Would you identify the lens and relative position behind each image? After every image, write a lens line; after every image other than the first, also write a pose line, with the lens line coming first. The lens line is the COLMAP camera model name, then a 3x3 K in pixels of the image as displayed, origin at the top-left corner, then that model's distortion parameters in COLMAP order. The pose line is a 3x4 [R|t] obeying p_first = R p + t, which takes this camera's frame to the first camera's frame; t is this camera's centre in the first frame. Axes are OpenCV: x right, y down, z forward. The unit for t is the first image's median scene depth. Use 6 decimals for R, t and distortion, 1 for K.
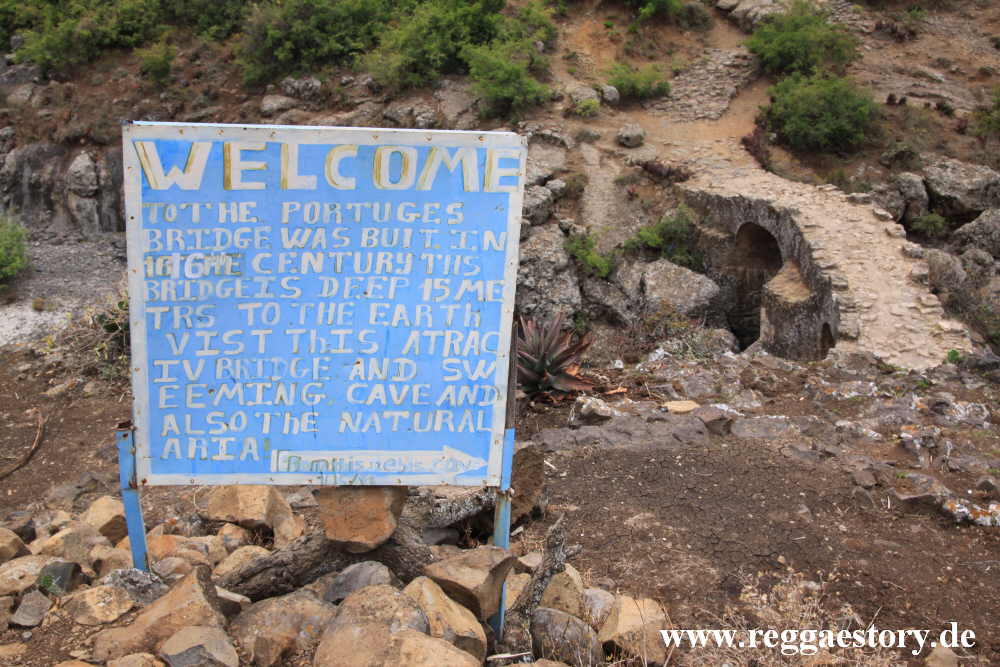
lens RADIAL K [[1053.6, 0, 500.0], [0, 1053.6, 333.5], [0, 0, 1]] dist [-0.024207, 0.038499]
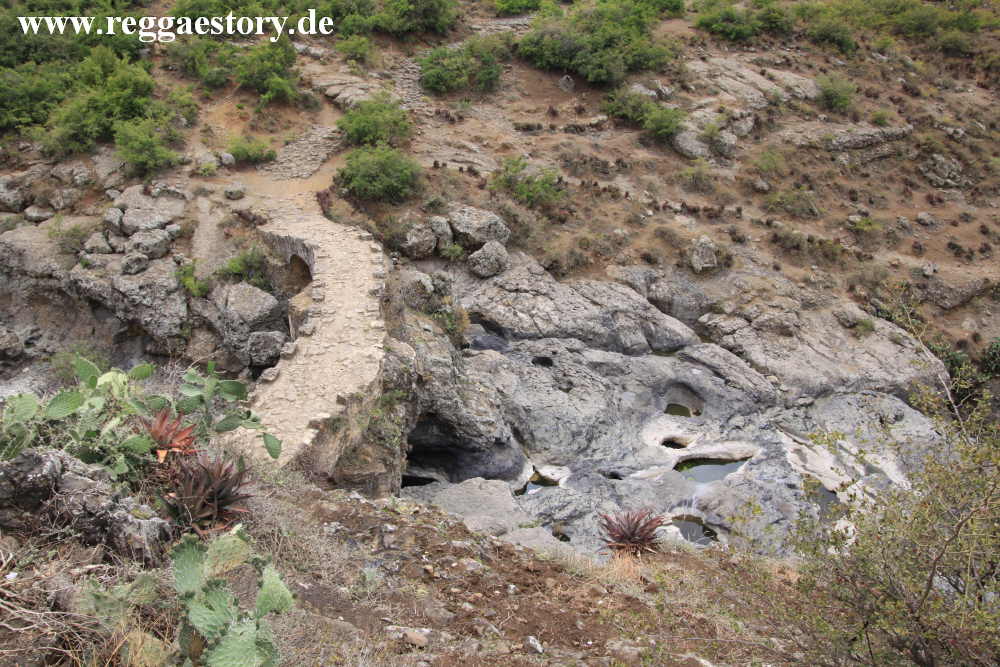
lens RADIAL K [[828.5, 0, 500.0], [0, 828.5, 333.5], [0, 0, 1]] dist [-0.133316, 0.118633]
pose [[0.959270, -0.039760, 0.279678, 0.144962], [0.040027, 0.999187, 0.004756, 0.004206], [-0.279640, 0.006632, 0.960082, -0.098569]]
